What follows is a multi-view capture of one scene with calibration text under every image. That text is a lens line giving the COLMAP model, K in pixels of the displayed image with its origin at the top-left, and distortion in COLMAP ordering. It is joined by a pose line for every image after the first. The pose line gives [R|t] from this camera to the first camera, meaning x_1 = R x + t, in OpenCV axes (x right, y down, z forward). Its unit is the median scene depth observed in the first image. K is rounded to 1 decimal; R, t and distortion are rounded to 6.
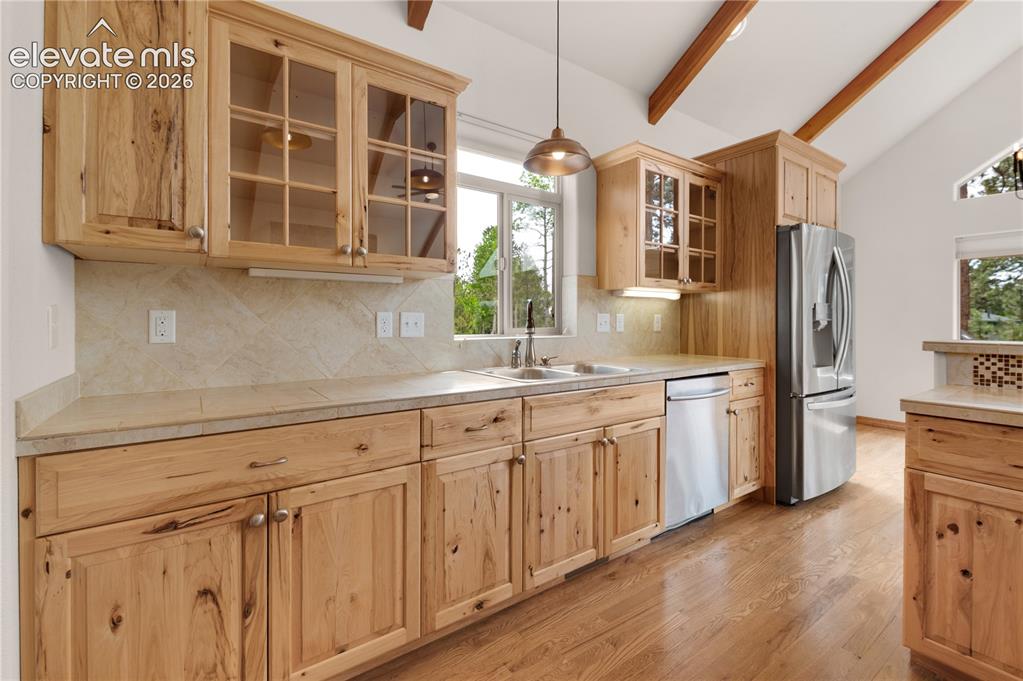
lens RADIAL K [[440.1, 0, 502.6], [0, 440.1, 324.0], [0, 0, 1]] dist [-0.000873, -0.007379]
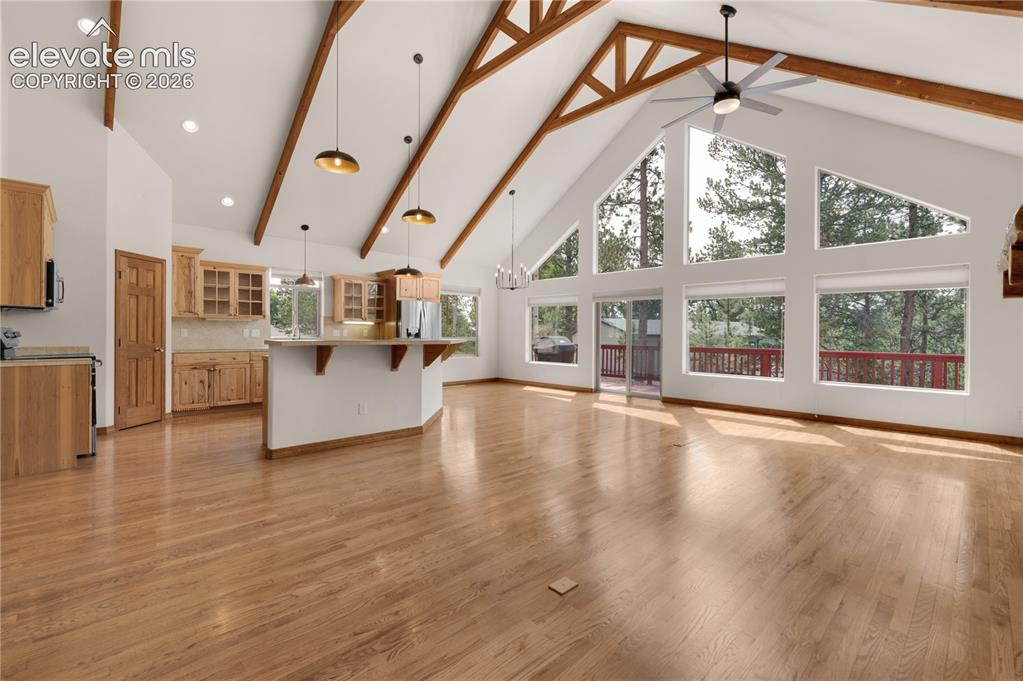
lens RADIAL K [[440.1, 0, 510.3], [0, 440.1, 337.8], [0, 0, 1]] dist [-0.000873, -0.007379]
pose [[0.986317, 0.004506, 0.164801, 1.359041], [-0.004464, 0.999990, -0.000623, 0.036863], [-0.164802, -0.000121, 0.986327, -3.087793]]
